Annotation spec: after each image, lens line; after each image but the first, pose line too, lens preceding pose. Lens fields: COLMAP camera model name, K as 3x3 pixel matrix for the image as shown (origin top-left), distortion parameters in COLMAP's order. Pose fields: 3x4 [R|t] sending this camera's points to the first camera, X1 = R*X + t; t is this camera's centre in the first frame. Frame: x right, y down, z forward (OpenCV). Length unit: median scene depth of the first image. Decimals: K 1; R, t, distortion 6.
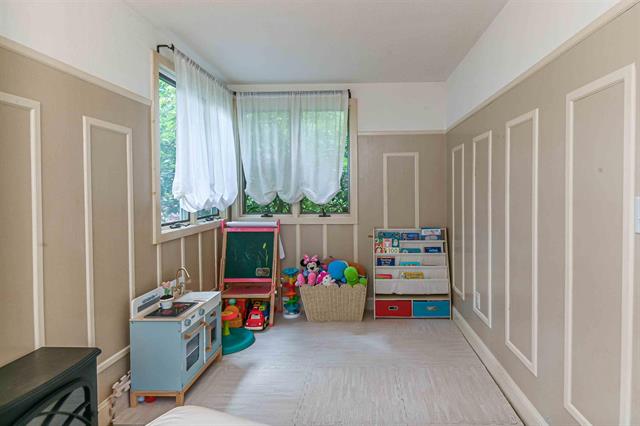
lens RADIAL K [[350.1, 0, 320.0], [0, 350.1, 194.8], [0, 0, 1]] dist [0.002690, -0.013027]
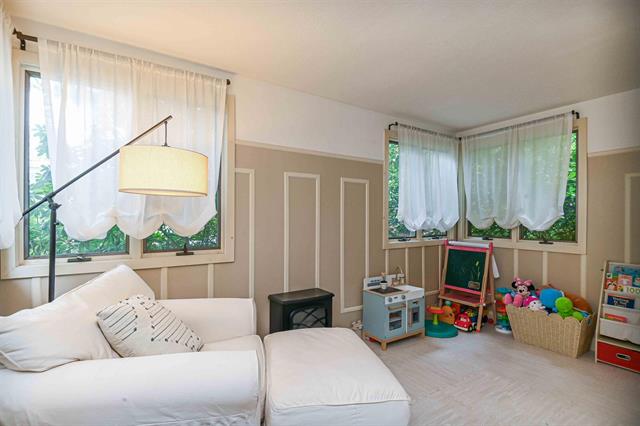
lens RADIAL K [[312.2, 0, 312.3], [0, 312.2, 217.2], [0, 0, 1]] dist [0.023356, -0.024762]
pose [[0.536408, 0.010288, -0.843896, 0.439165], [-0.018200, 0.999834, 0.000620, -0.001421], [0.843763, 0.015026, 0.536506, -0.042634]]
